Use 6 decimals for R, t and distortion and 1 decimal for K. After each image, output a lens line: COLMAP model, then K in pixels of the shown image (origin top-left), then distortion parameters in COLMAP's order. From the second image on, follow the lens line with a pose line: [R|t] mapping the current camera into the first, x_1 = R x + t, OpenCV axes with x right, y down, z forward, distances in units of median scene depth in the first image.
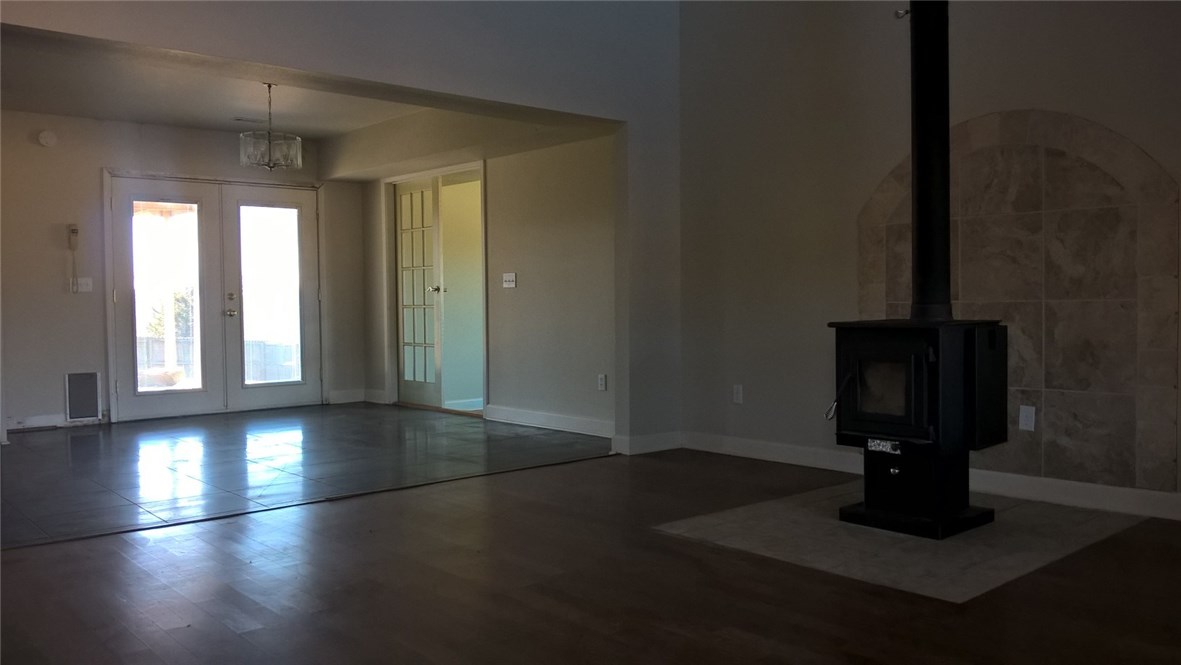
lens RADIAL K [[962.8, 0, 585.7], [0, 962.8, 333.8], [0, 0, 1]] dist [0.068905, -0.193682]
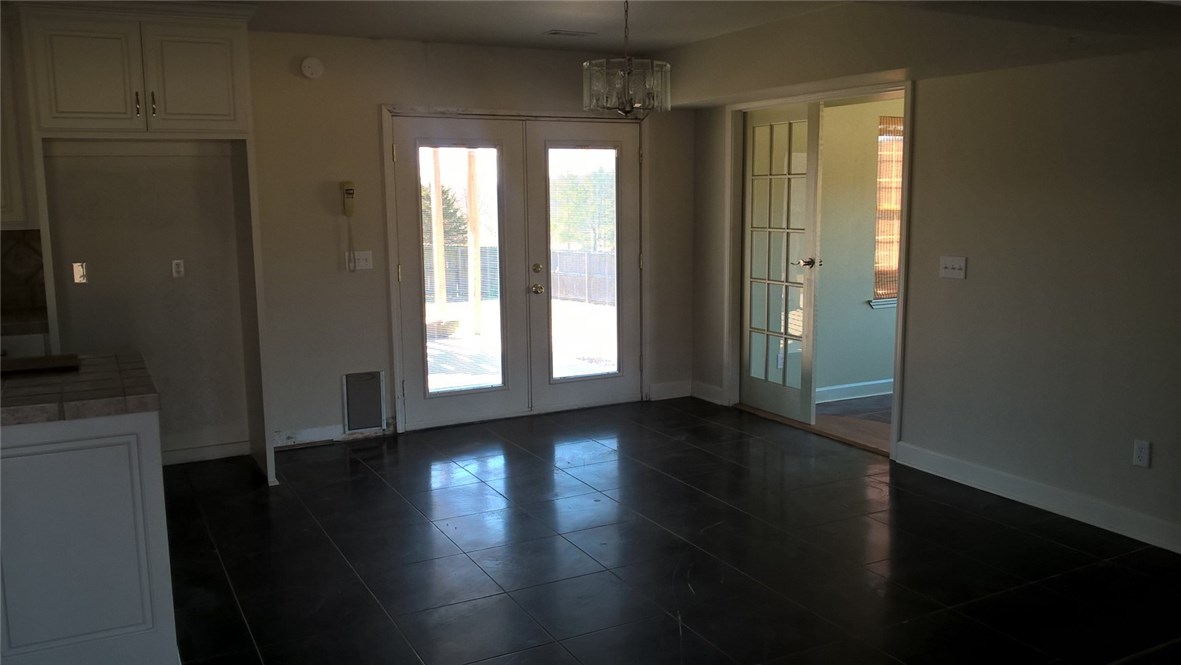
lens RADIAL K [[962.8, 0, 585.7], [0, 962.8, 333.8], [0, 0, 1]] dist [0.068905, -0.193682]
pose [[0.973275, 0.032777, -0.227290, -0.156113], [-0.007239, 0.993649, 0.112294, -0.075244], [0.229527, -0.107648, 0.967331, 0.267389]]
